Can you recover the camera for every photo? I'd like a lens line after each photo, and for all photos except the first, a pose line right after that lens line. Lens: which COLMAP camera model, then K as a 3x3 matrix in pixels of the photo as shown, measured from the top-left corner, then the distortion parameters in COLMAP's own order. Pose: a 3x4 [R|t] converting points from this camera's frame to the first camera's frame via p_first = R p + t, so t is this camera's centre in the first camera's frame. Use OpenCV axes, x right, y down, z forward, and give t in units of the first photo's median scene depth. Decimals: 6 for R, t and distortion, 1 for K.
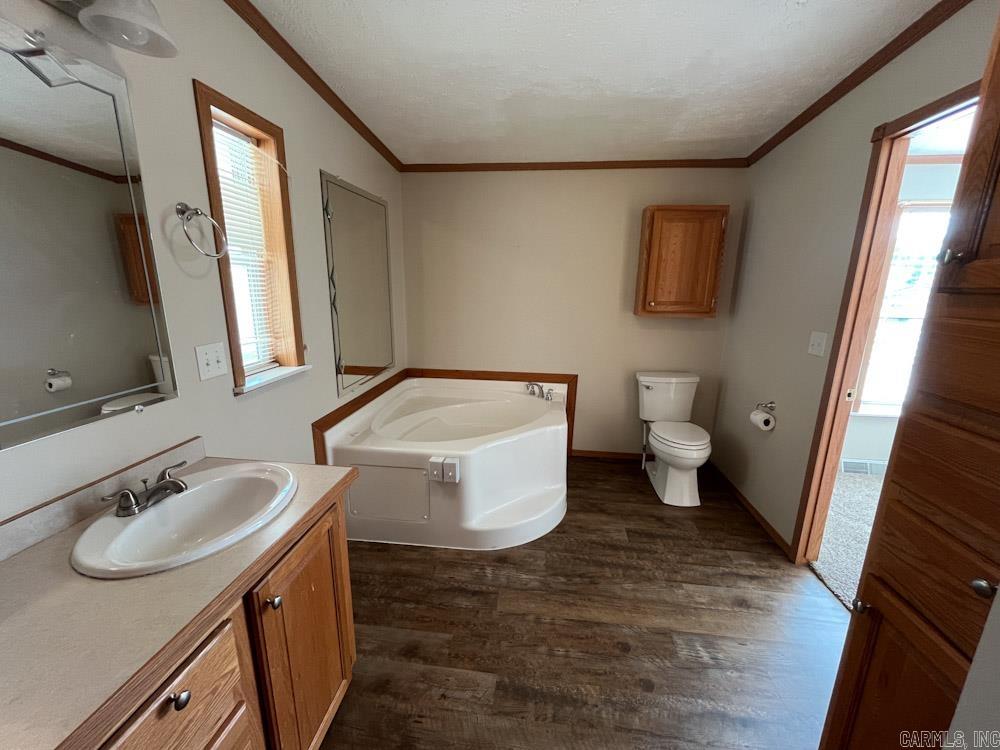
lens RADIAL K [[400.6, 0, 503.5], [0, 400.6, 372.4], [0, 0, 1]] dist [-0.000246, -0.000131]
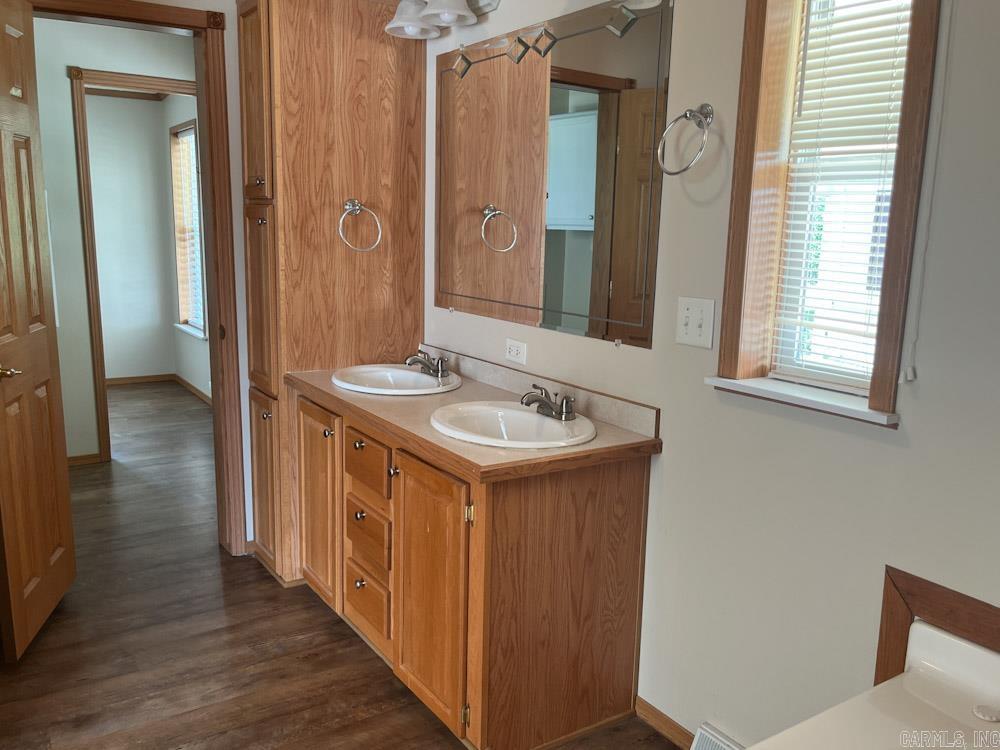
lens RADIAL K [[821.0, 0, 502.6], [0, 821.0, 375.7], [0, 0, 1]] dist [-0.044608, 0.000627]
pose [[-0.744484, 0.098771, -0.660294, 0.536964], [-0.185367, 0.919533, 0.346551, -0.424724], [0.641391, 0.380398, -0.666269, 2.000921]]
